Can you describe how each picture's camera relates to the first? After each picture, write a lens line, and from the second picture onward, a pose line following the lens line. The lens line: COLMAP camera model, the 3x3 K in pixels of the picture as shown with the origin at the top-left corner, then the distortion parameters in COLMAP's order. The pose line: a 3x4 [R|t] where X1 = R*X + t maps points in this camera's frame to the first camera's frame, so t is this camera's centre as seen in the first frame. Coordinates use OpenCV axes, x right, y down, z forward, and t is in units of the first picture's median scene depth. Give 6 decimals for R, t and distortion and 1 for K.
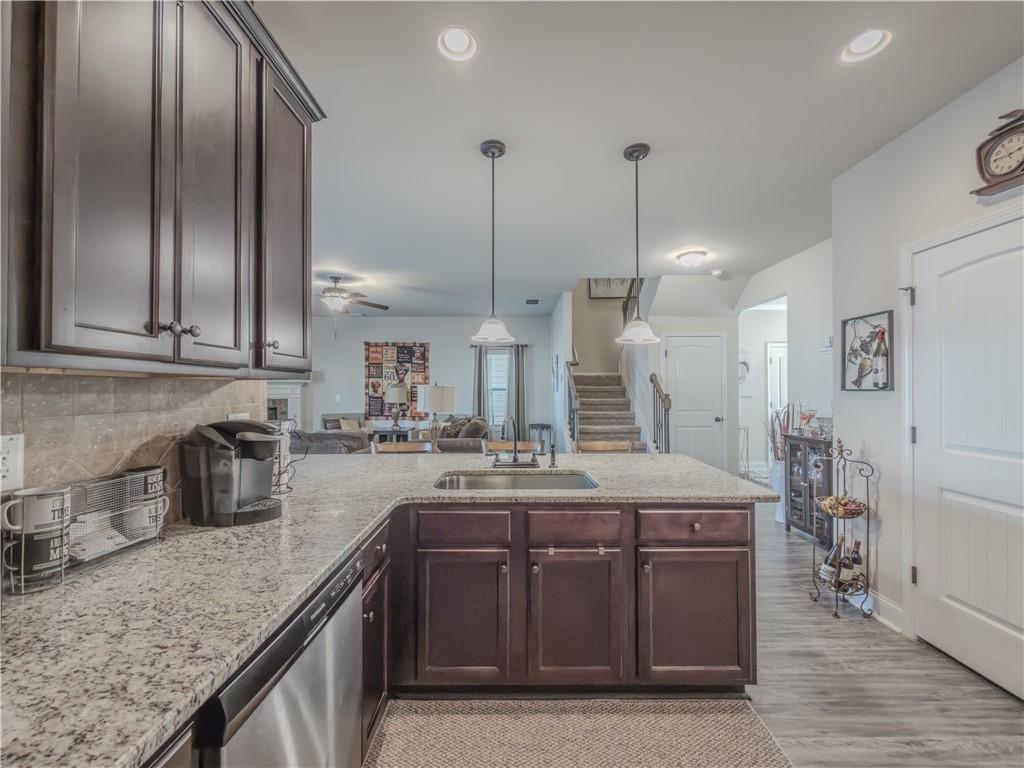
lens RADIAL K [[425.6, 0, 512.0], [0, 425.6, 384.0], [0, 0, 1]] dist [-0.000263, -0.000083]
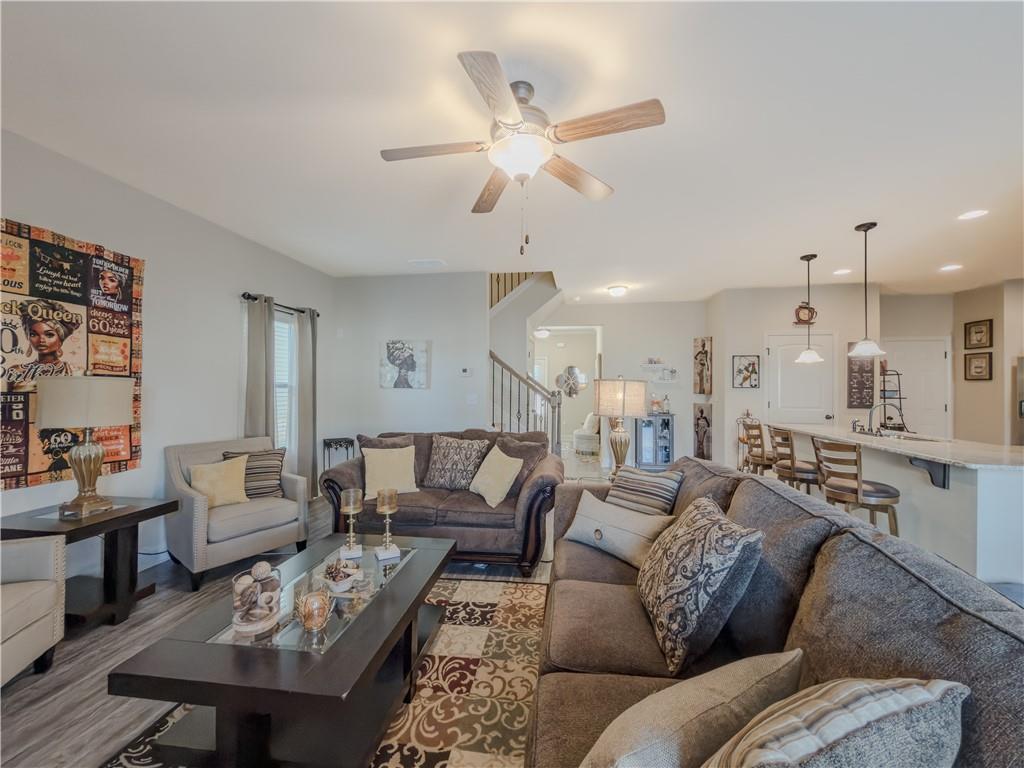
lens RADIAL K [[425.6, 0, 512.0], [0, 425.6, 384.0], [0, 0, 1]] dist [-0.000263, -0.000083]
pose [[0.135510, 0.007690, 0.990746, -0.521822], [-0.017317, 0.999836, -0.005392, 0.008816], [-0.990625, -0.016426, 0.135621, 0.624072]]
